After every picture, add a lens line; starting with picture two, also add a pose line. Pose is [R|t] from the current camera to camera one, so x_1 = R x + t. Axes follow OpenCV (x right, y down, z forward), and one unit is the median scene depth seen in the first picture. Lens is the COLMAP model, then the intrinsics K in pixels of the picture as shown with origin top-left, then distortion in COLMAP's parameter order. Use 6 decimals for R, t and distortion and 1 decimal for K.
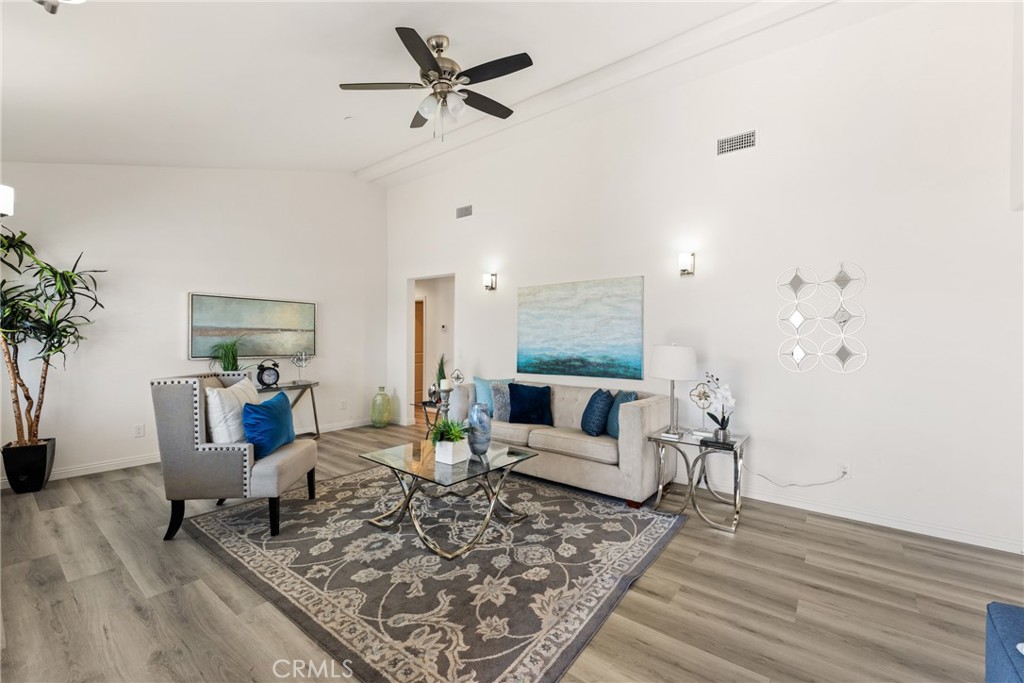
lens RADIAL K [[422.9, 0, 518.1], [0, 422.9, 341.7], [0, 0, 1]] dist [0.003202, 0.000420]
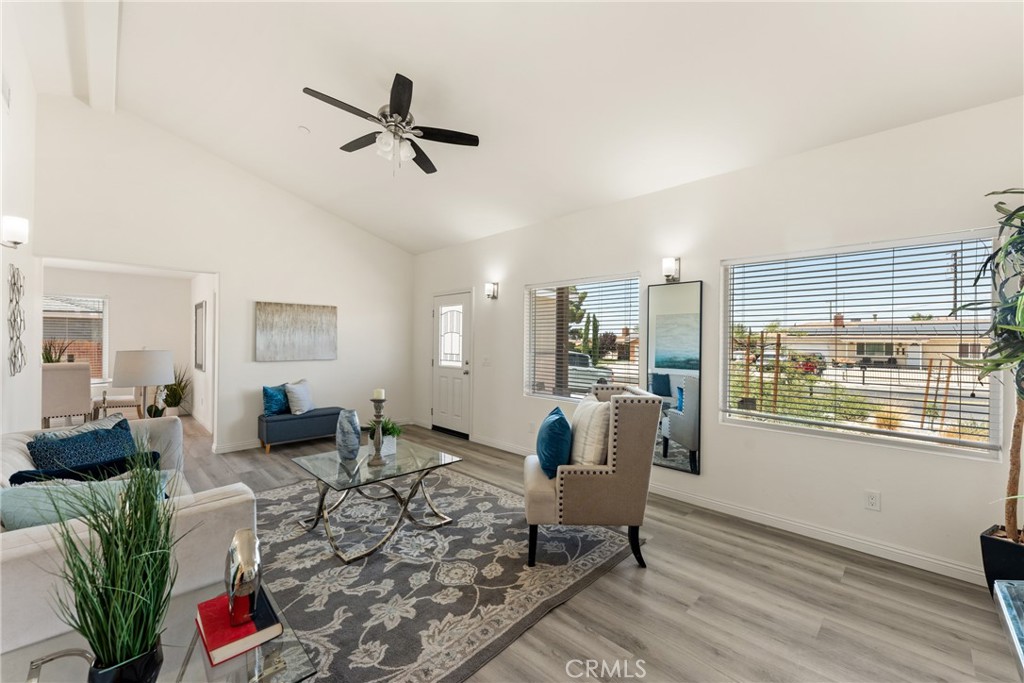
lens RADIAL K [[412.0, 0, 511.1], [0, 412.0, 340.2], [0, 0, 1]] dist [0.001880, -0.000031]
pose [[-0.990146, -0.017374, 0.138957, -0.648130], [-0.017257, 0.999849, 0.002050, -0.030968], [-0.138972, -0.000368, -0.990296, 2.045664]]
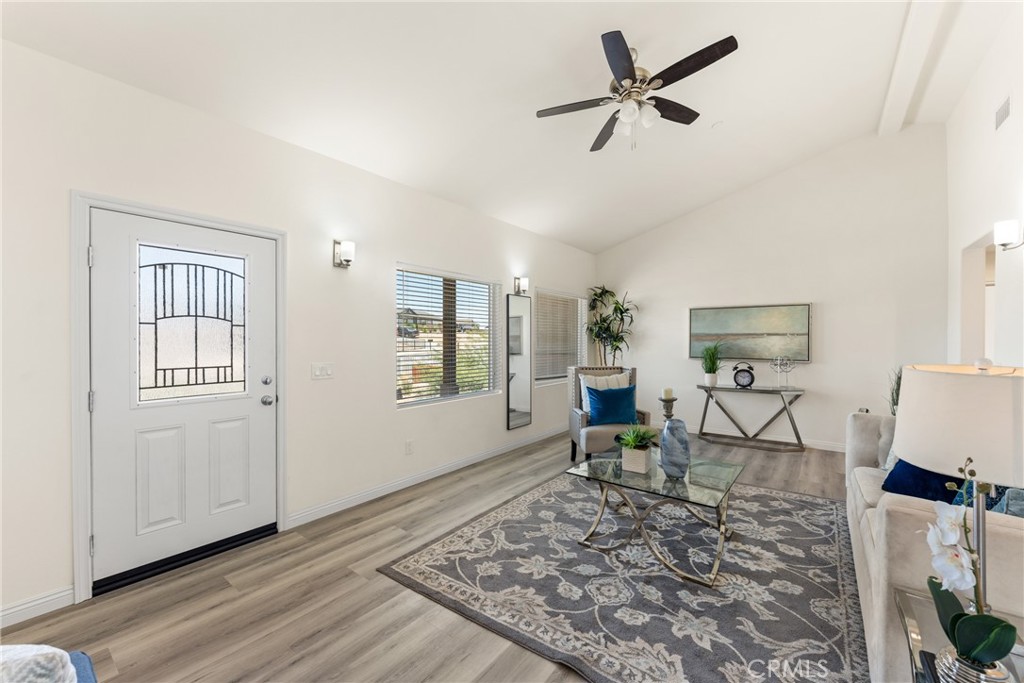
lens RADIAL K [[412.0, 0, 511.1], [0, 412.0, 340.2], [0, 0, 1]] dist [0.001880, -0.000031]
pose [[0.004146, -0.004039, -0.999983, 0.796760], [-0.006364, 0.999971, -0.004065, -0.011117], [0.999971, 0.006381, 0.004120, 0.701352]]
